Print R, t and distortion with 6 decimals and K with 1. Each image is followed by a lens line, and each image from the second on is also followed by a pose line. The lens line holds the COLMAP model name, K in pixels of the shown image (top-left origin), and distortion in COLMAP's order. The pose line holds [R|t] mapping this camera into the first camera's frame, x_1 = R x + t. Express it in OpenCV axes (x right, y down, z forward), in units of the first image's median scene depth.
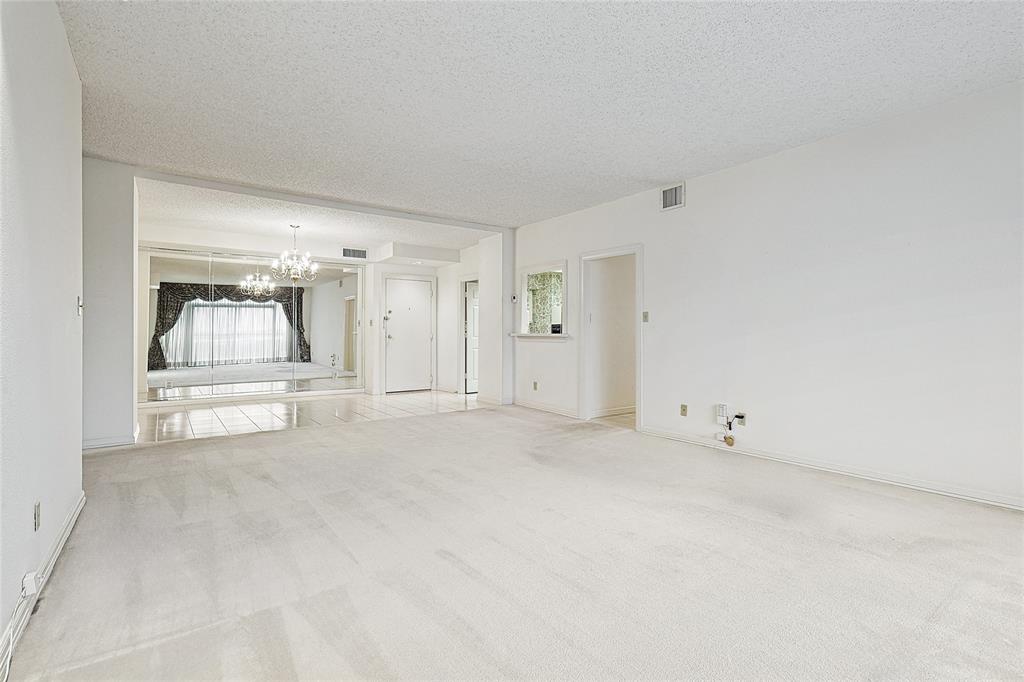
lens RADIAL K [[480.0, 0, 506.4], [0, 480.0, 337.5], [0, 0, 1]] dist [0.010017, -0.000143]
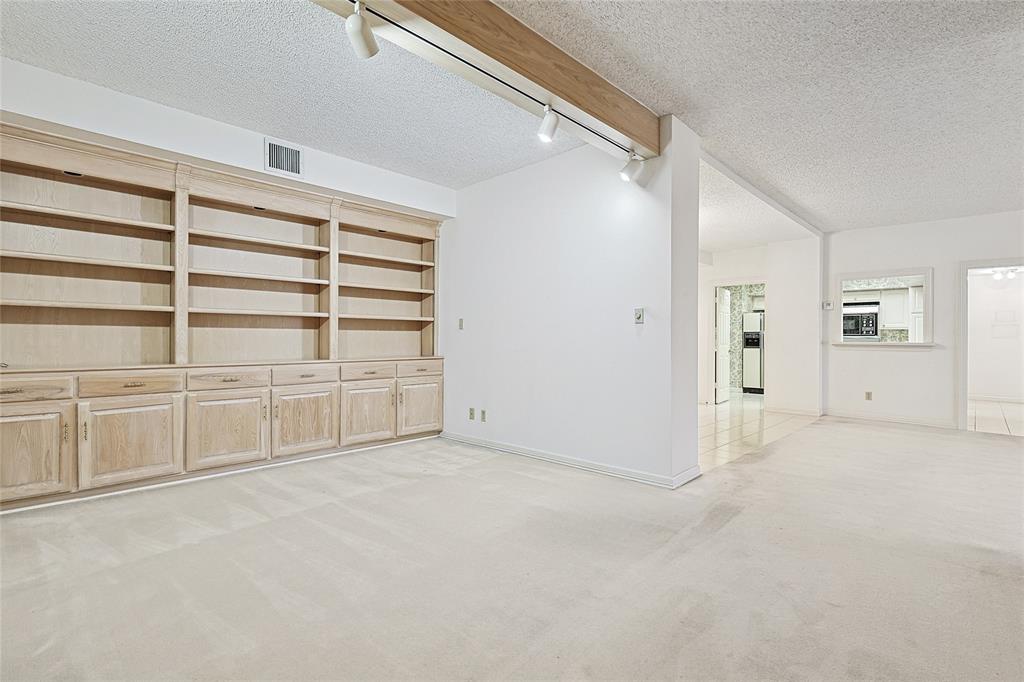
lens RADIAL K [[480.0, 0, 520.1], [0, 480.0, 341.6], [0, 0, 1]] dist [0.010017, -0.000143]
pose [[0.981764, 0.011034, 0.189781, -0.427899], [-0.011963, 0.999921, 0.003747, -0.002027], [-0.189725, -0.005949, 0.981819, 0.086248]]
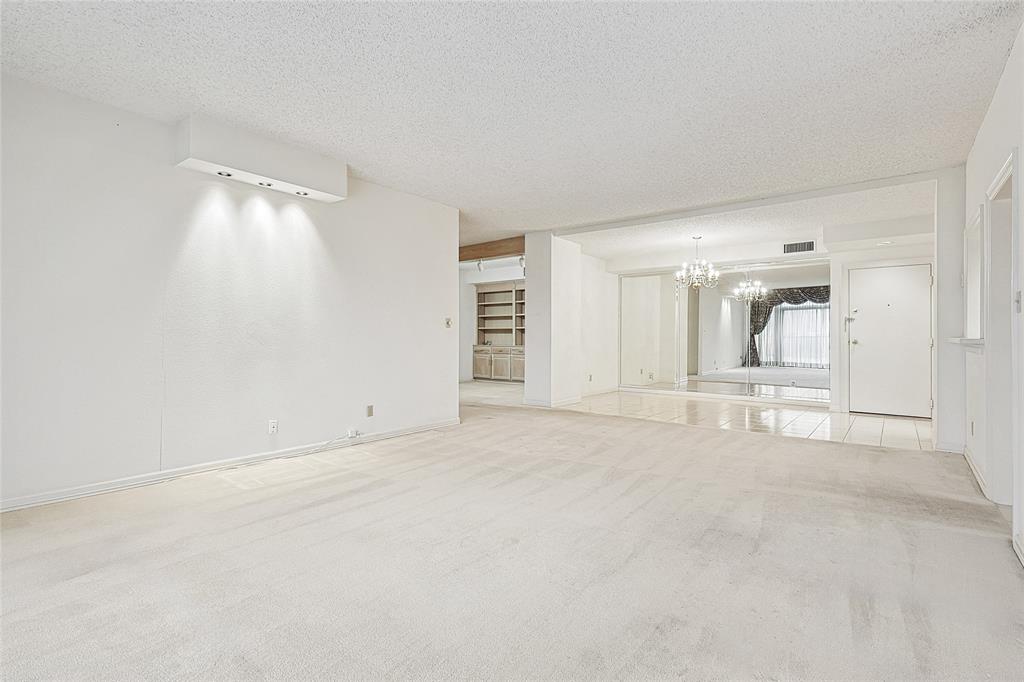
lens RADIAL K [[480.0, 0, 508.5], [0, 480.0, 335.6], [0, 0, 1]] dist [0.010017, -0.000143]
pose [[0.270458, 0.004718, -0.962720, 0.242265], [-0.010337, 0.999945, 0.001996, -0.005247], [0.962676, 0.009411, 0.270492, 0.155217]]
